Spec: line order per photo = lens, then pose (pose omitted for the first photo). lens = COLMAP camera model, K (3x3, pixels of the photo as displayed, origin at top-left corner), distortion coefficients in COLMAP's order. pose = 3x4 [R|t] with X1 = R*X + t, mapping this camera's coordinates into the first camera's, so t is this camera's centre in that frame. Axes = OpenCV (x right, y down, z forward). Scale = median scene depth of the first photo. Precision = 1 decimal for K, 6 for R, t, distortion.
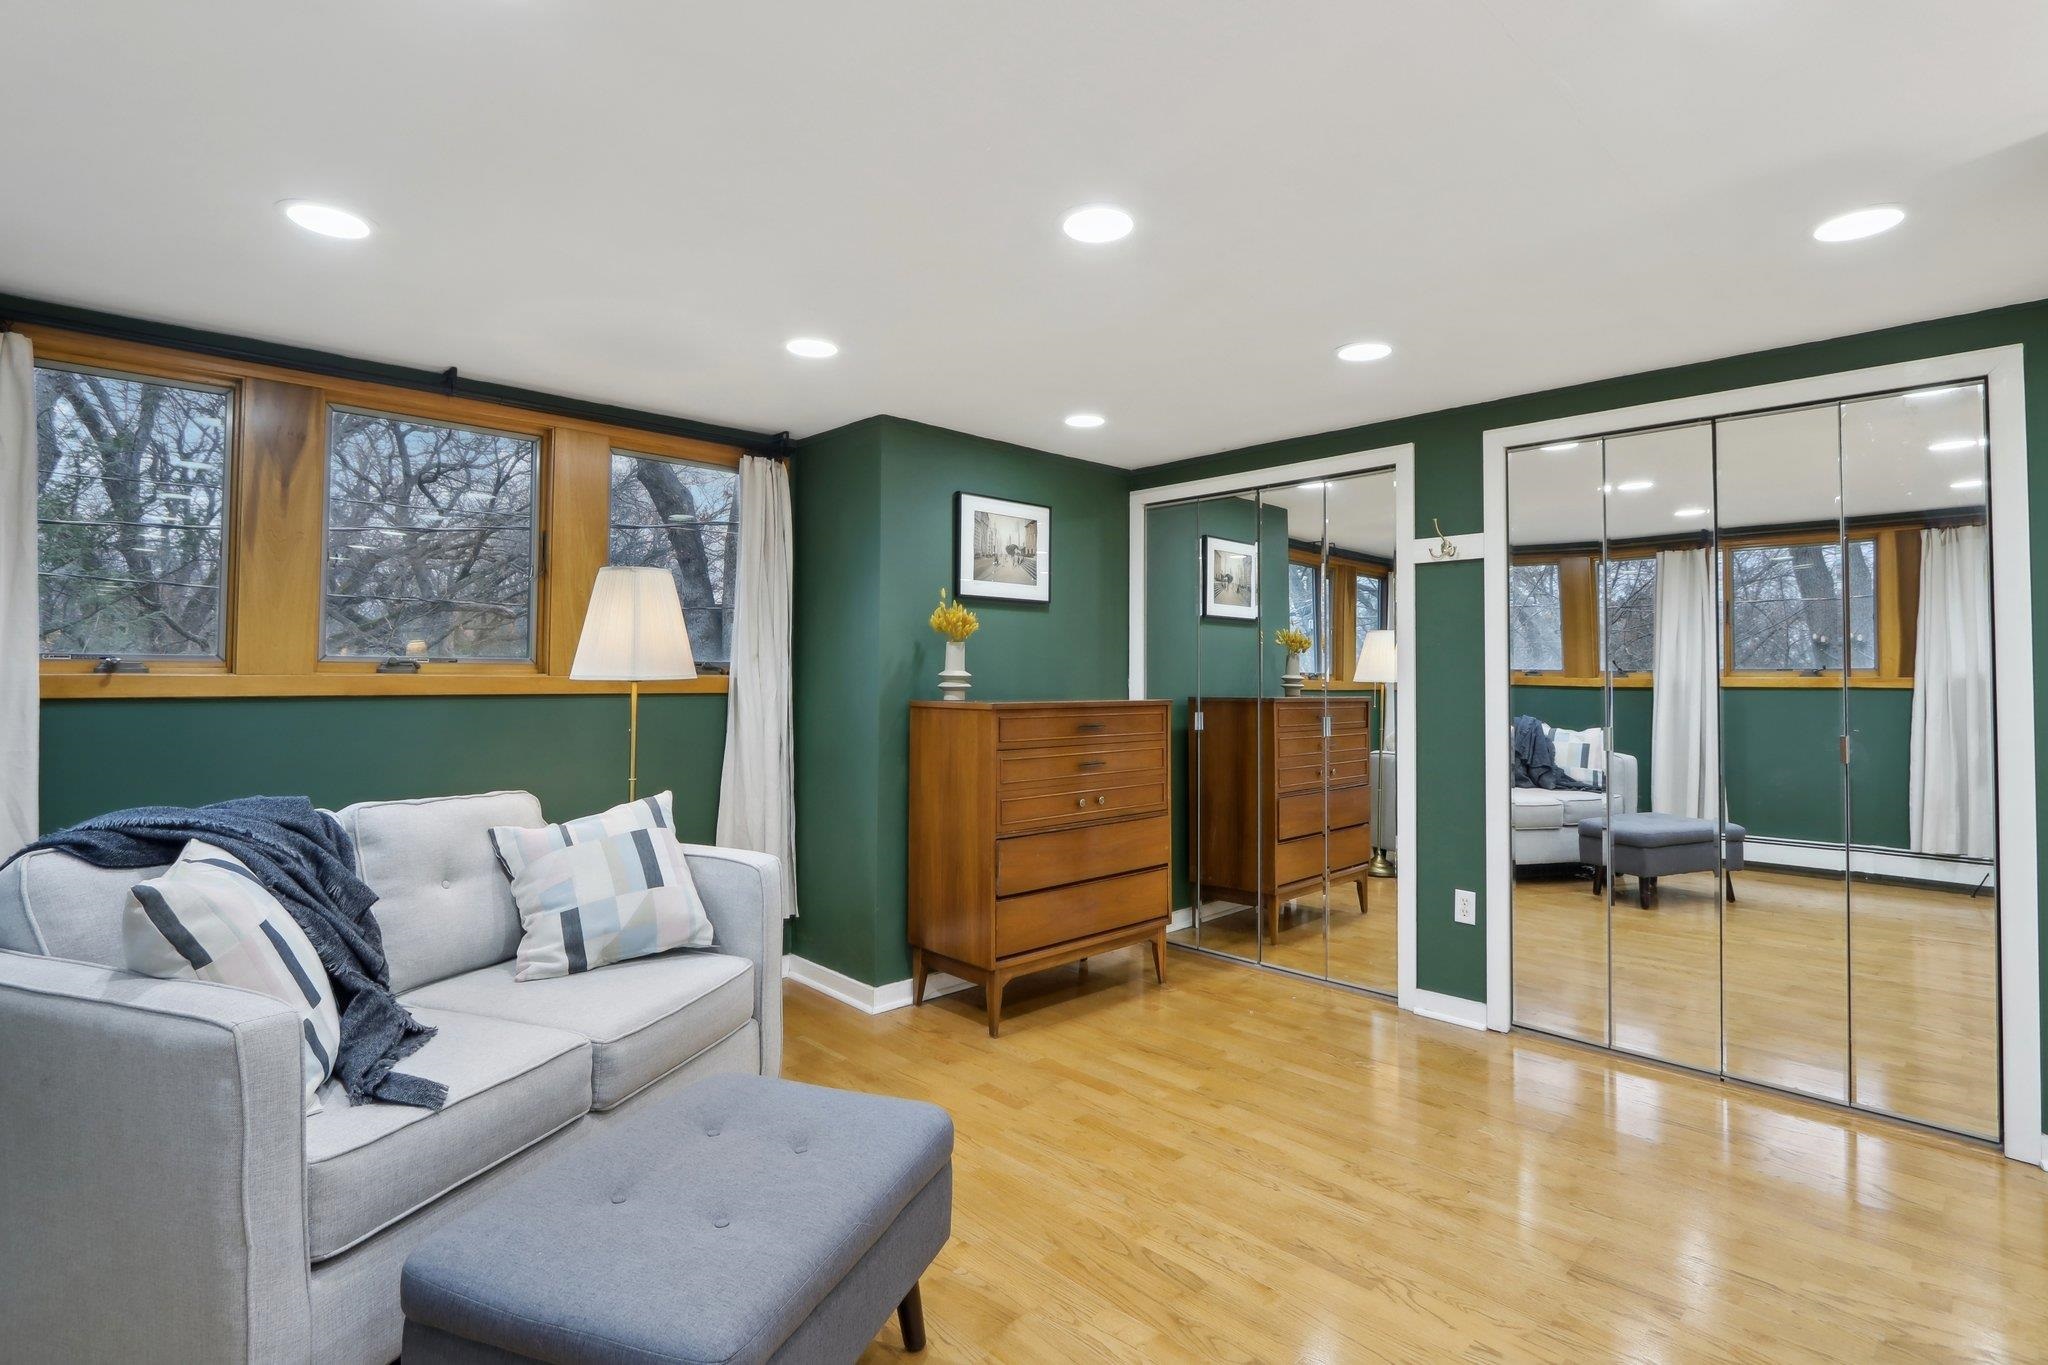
lens RADIAL K [[986.4, 0, 1009.3], [0, 986.4, 671.8], [0, 0, 1]] dist [-0.008487, -0.000377]
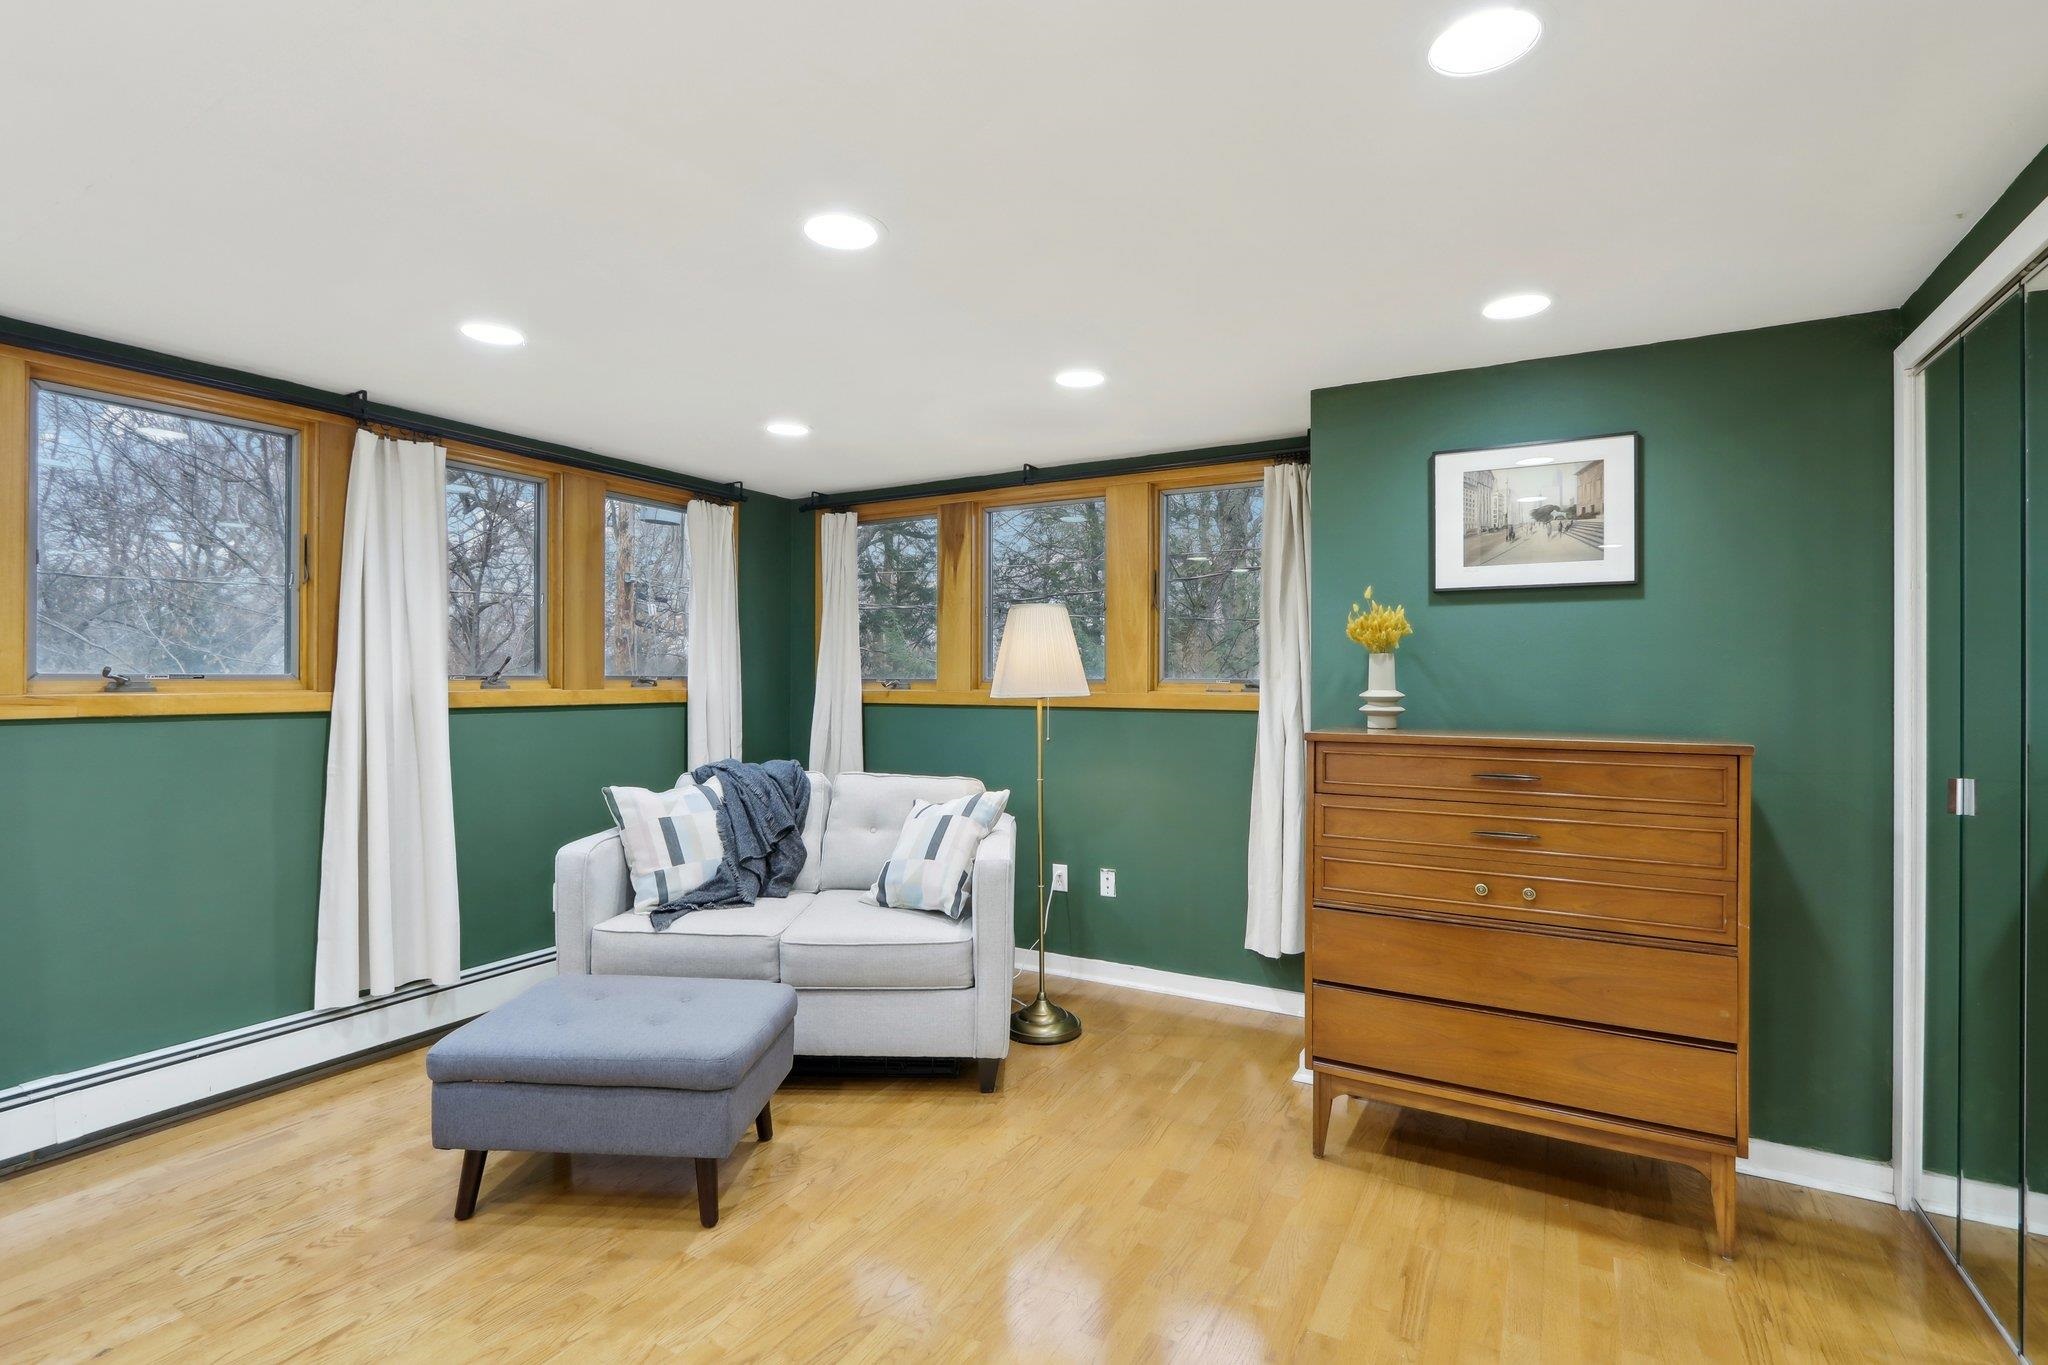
lens RADIAL K [[963.5, 0, 1012.1], [0, 963.5, 674.4], [0, 0, 1]] dist [-0.013549, 0.000960]
pose [[0.288130, -0.006963, -0.957566, 0.588103], [0.002492, 0.999976, -0.006522, -0.008603], [0.957588, -0.000508, 0.288140, 0.493715]]
